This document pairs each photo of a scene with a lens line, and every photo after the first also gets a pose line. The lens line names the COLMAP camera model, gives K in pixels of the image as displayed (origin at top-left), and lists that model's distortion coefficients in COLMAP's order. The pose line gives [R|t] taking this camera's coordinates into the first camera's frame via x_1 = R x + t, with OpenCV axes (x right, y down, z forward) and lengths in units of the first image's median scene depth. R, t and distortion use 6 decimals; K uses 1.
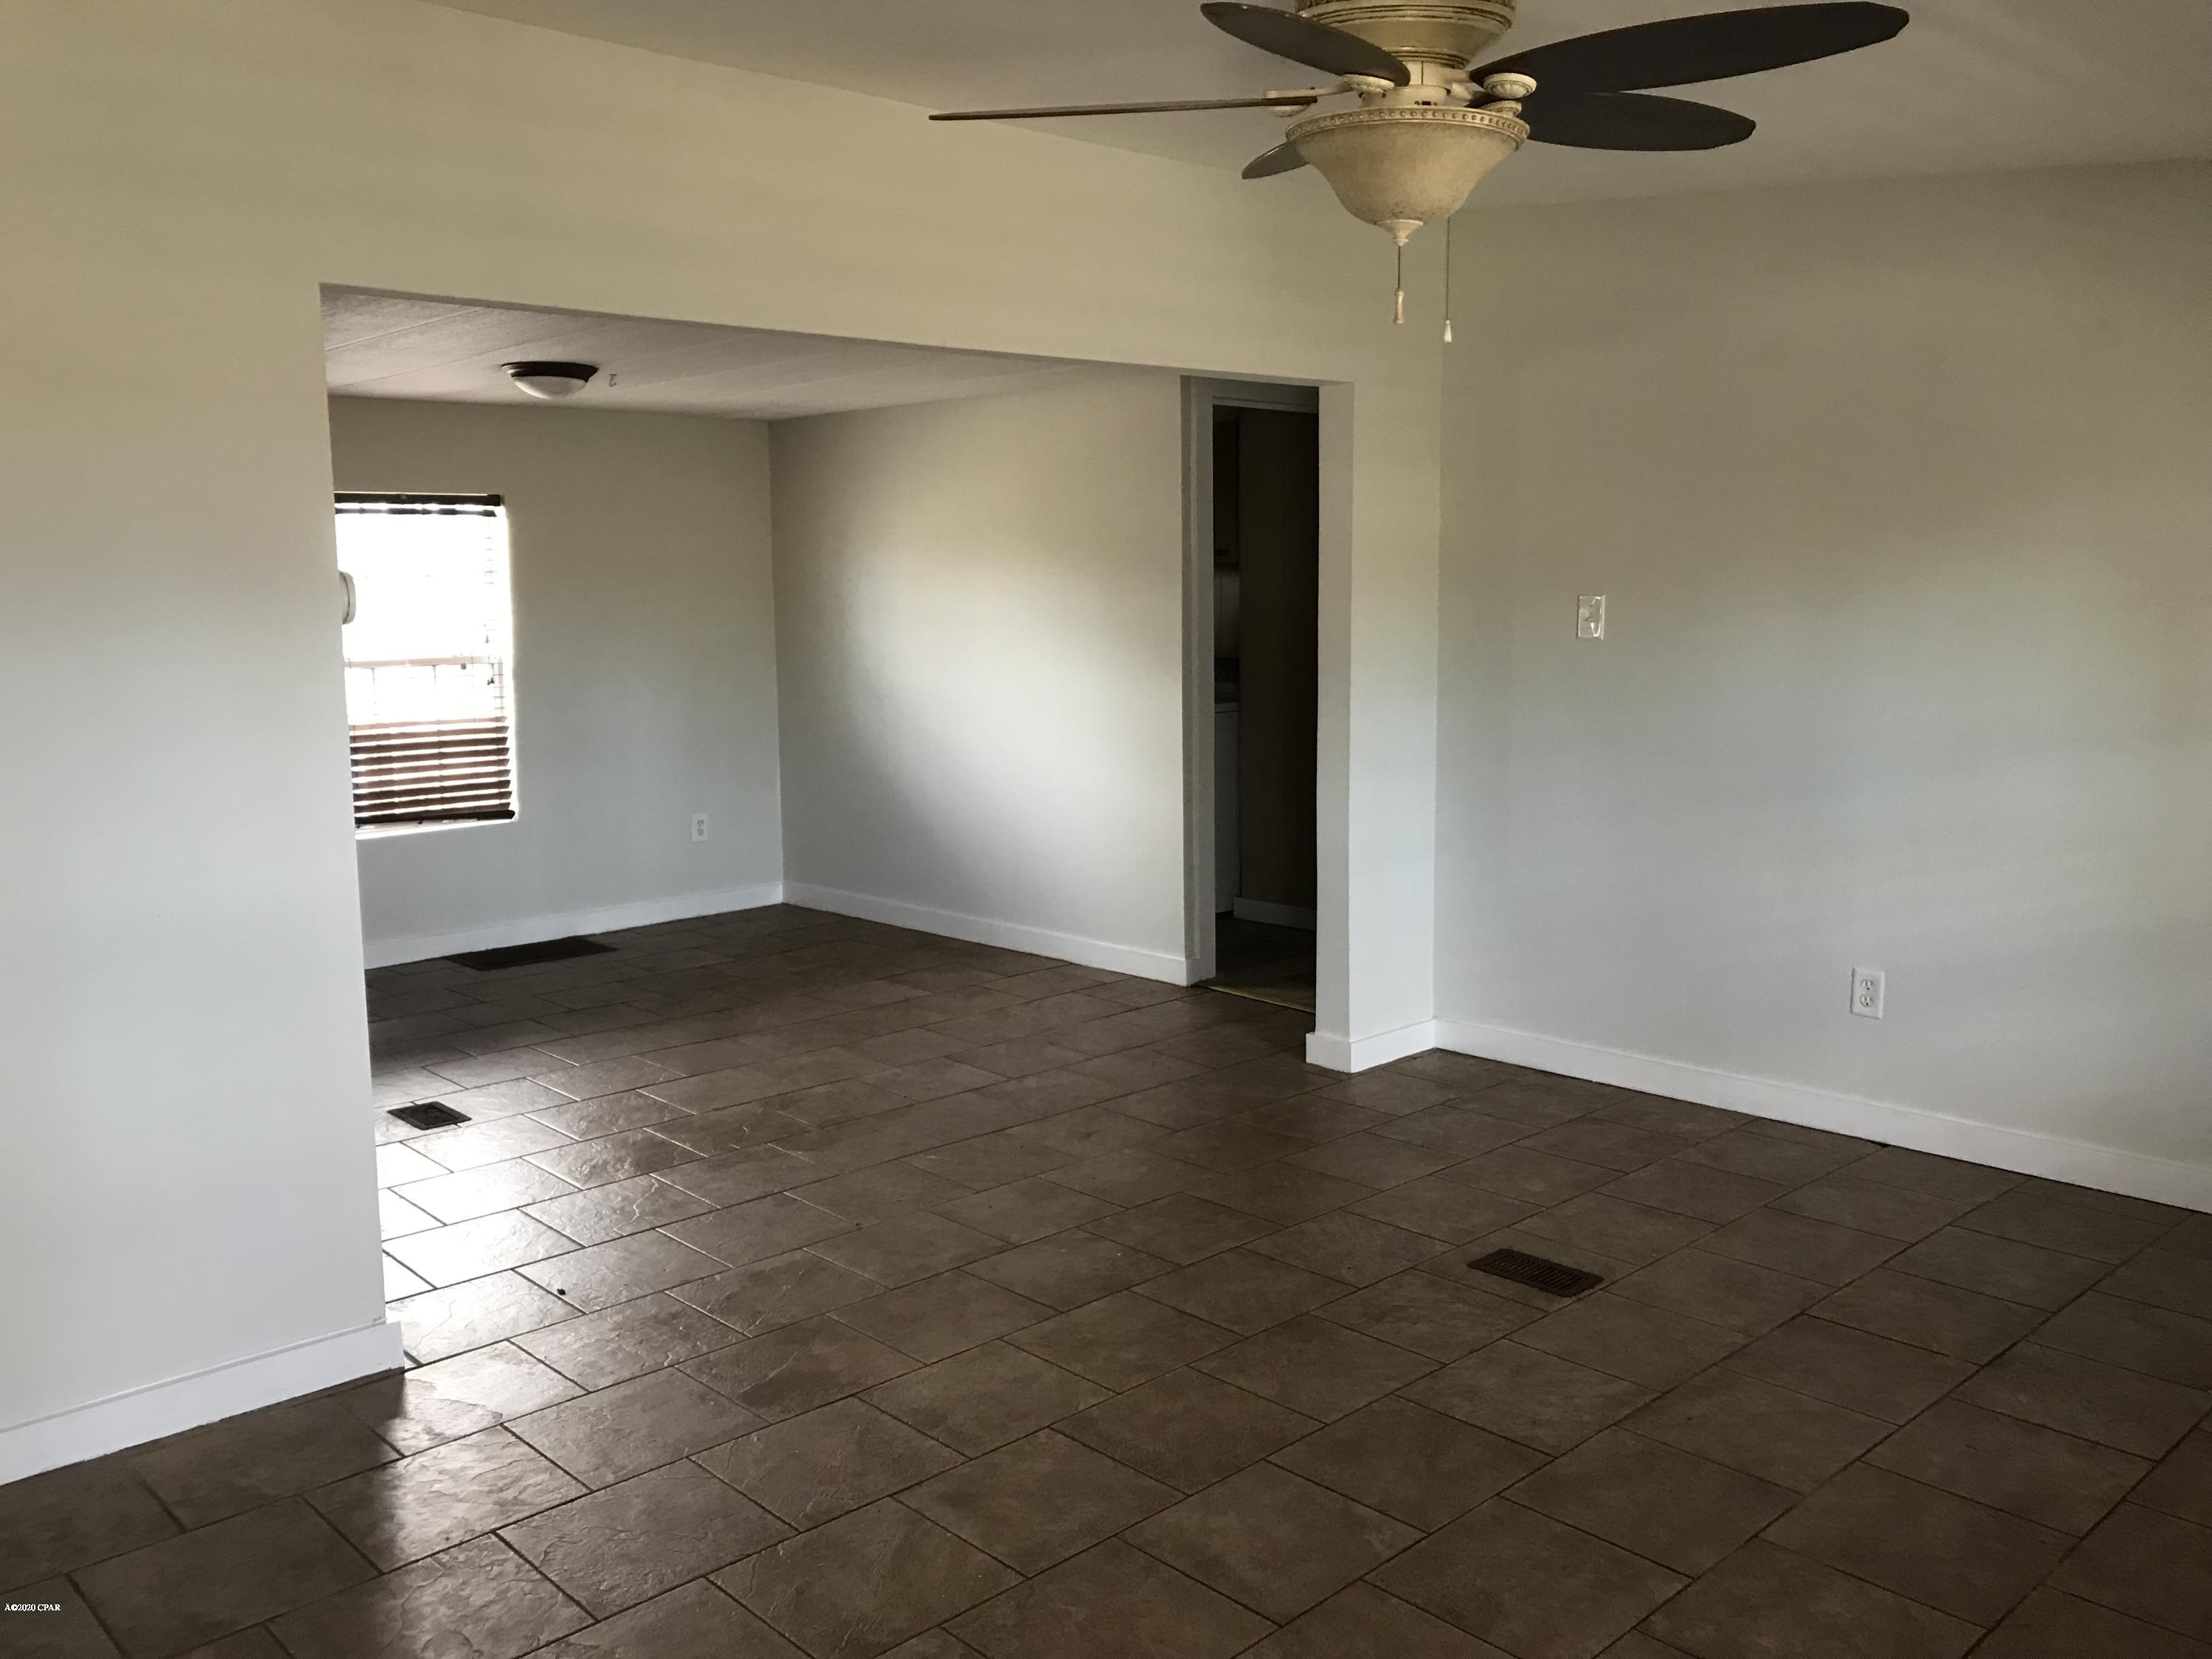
lens RADIAL K [[1825.1, 0, 1106.0], [0, 1825.1, 829.5], [0, 0, 1]] dist [0.047511, -0.000032]
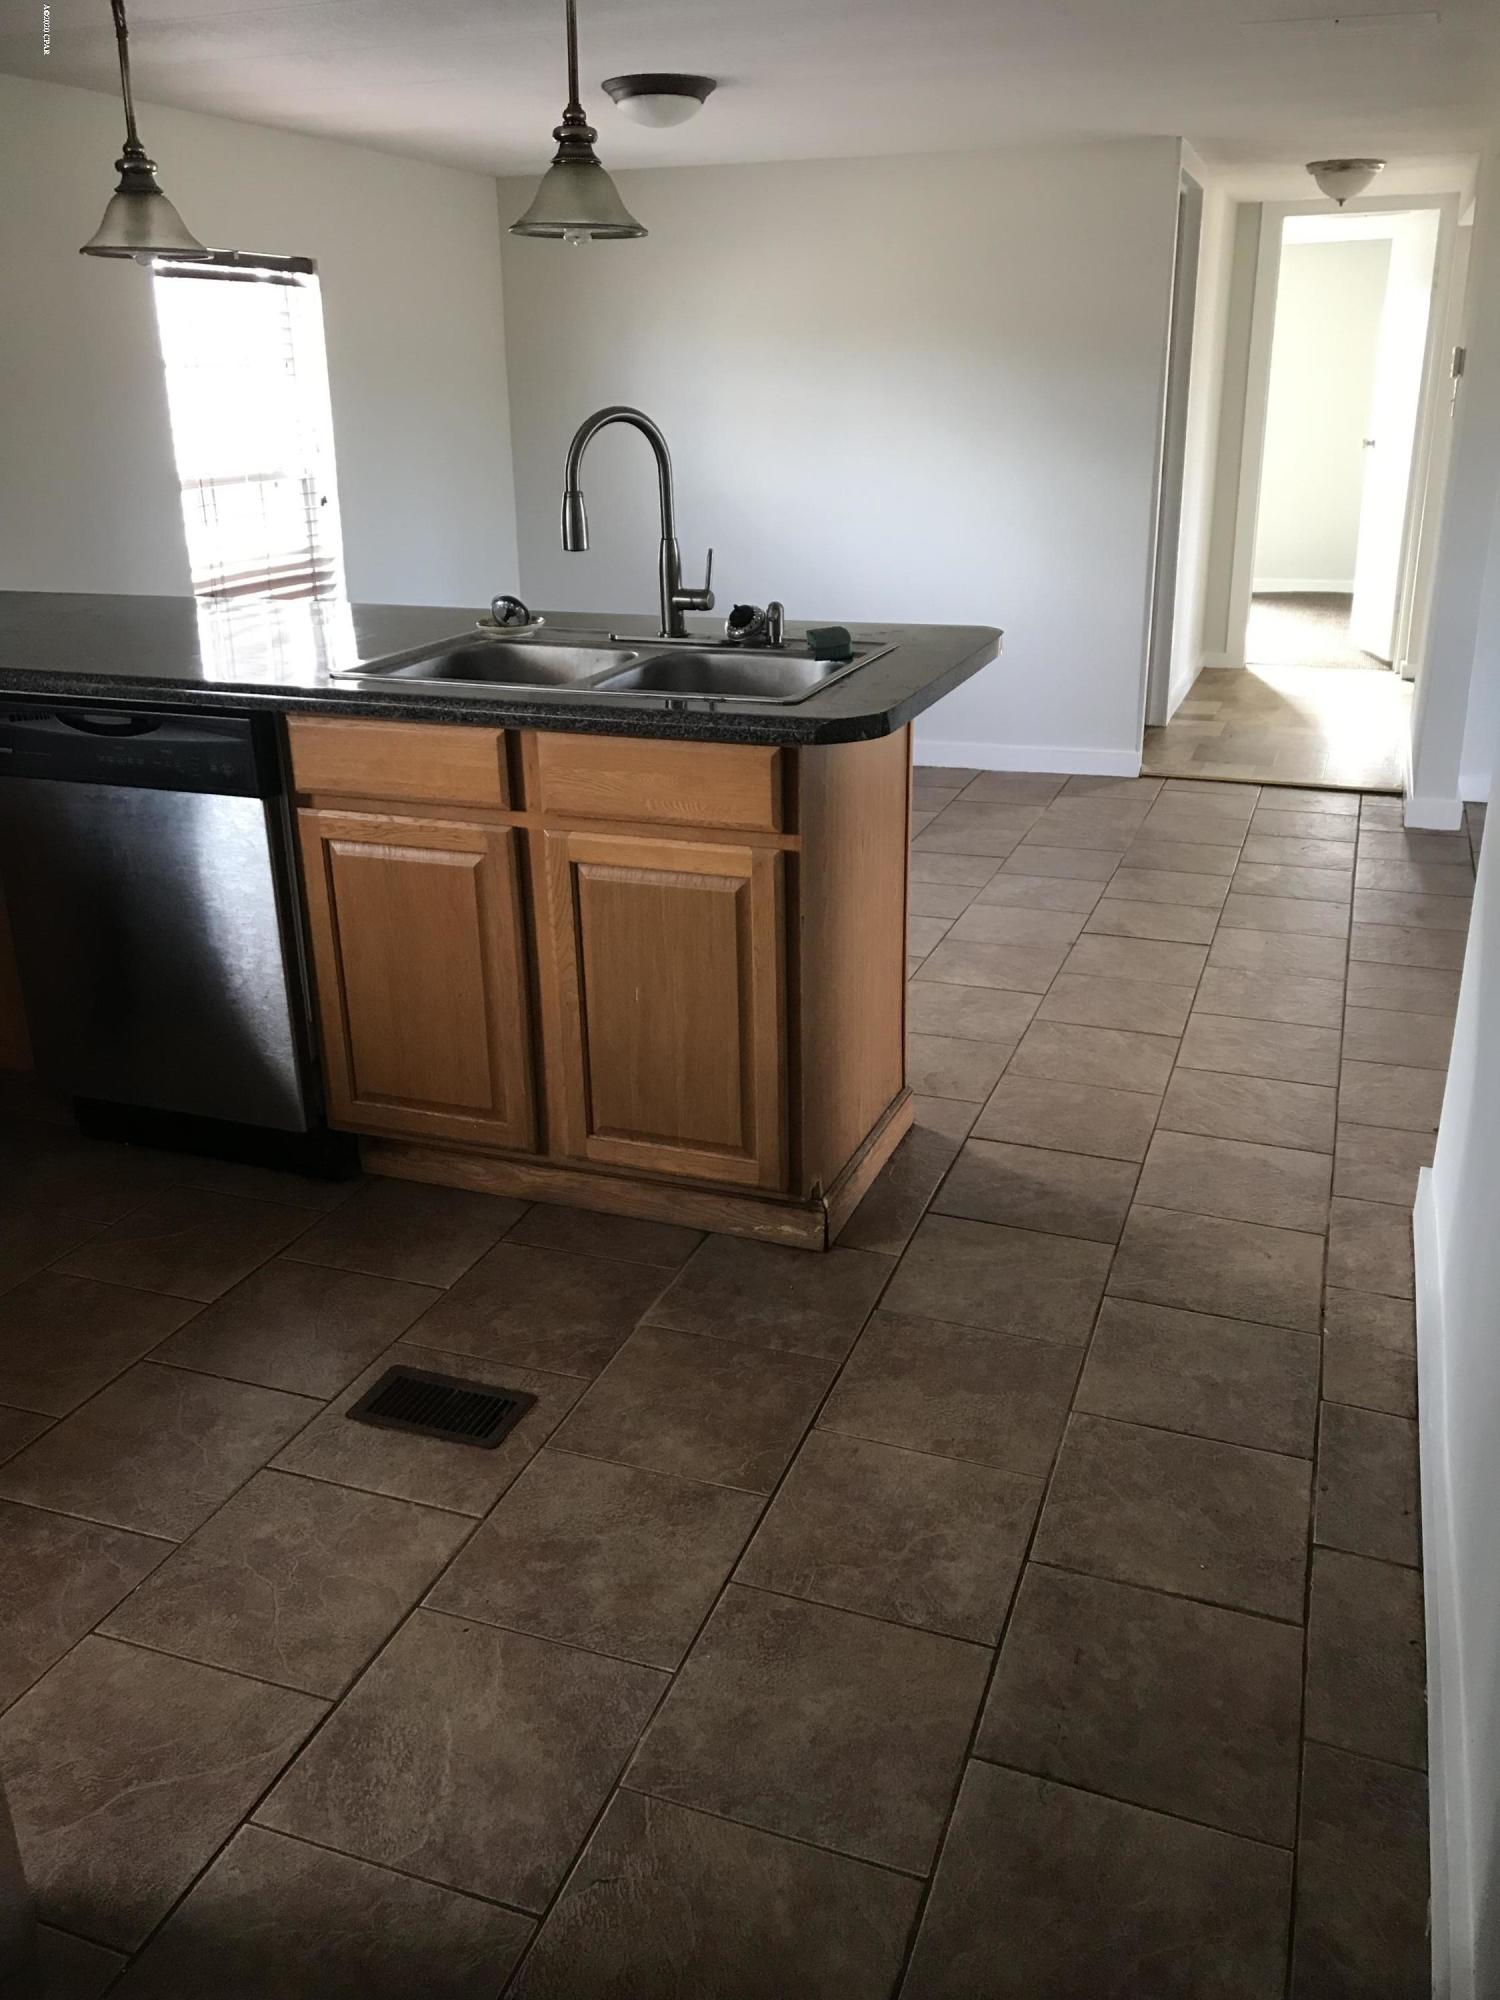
lens RADIAL K [[1650.2, 0, 750.0], [0, 1650.2, 1000.0], [0, 0, 1]] dist [0.047511, -0.000032]
pose [[0.898844, -0.160702, 0.407742, -0.520326], [0.070830, 0.971384, 0.226707, -0.019457], [-0.432507, -0.174894, 0.884506, 0.218571]]
